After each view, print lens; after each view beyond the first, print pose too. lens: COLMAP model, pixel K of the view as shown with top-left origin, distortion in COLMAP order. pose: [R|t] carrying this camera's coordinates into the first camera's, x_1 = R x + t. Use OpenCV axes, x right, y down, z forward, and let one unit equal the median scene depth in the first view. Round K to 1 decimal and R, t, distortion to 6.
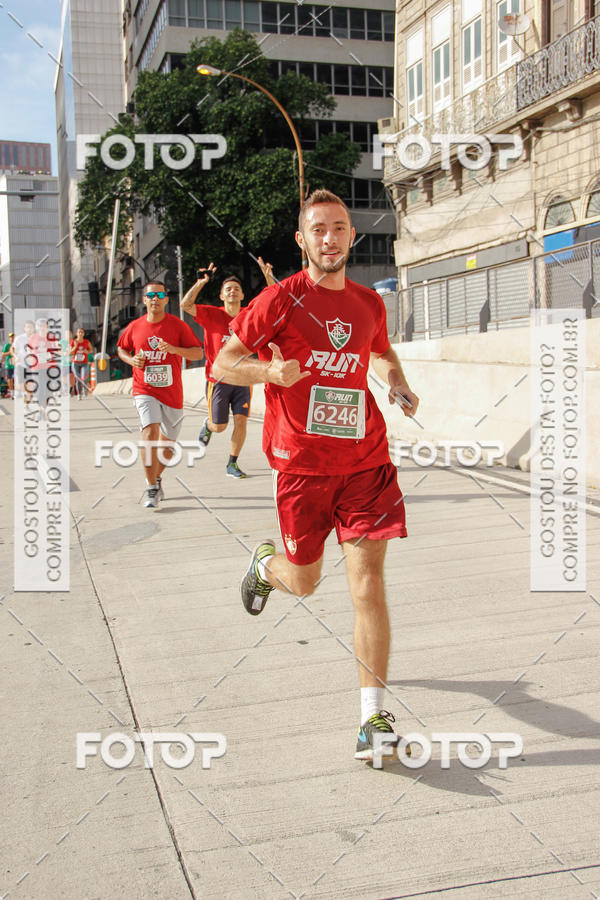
lens RADIAL K [[2902.6, 0, 282.2], [0, 2902.6, 425.1], [0, 0, 1]] dist [0.833045, 3.114957]
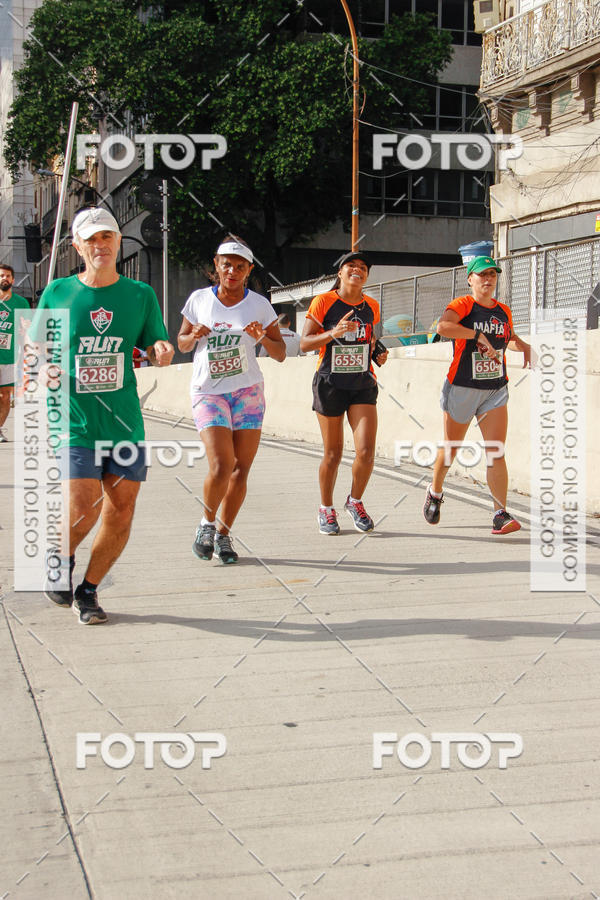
lens RADIAL K [[2238.5, 0, 305.4], [0, 2238.5, 364.5], [0, 0, 1]] dist [0.550159, 0.675027]
pose [[0.997871, 0.040203, 0.051357, -0.028845], [-0.039365, 0.999077, -0.017212, -0.011950], [-0.052002, 0.015154, 0.998532, 0.495828]]
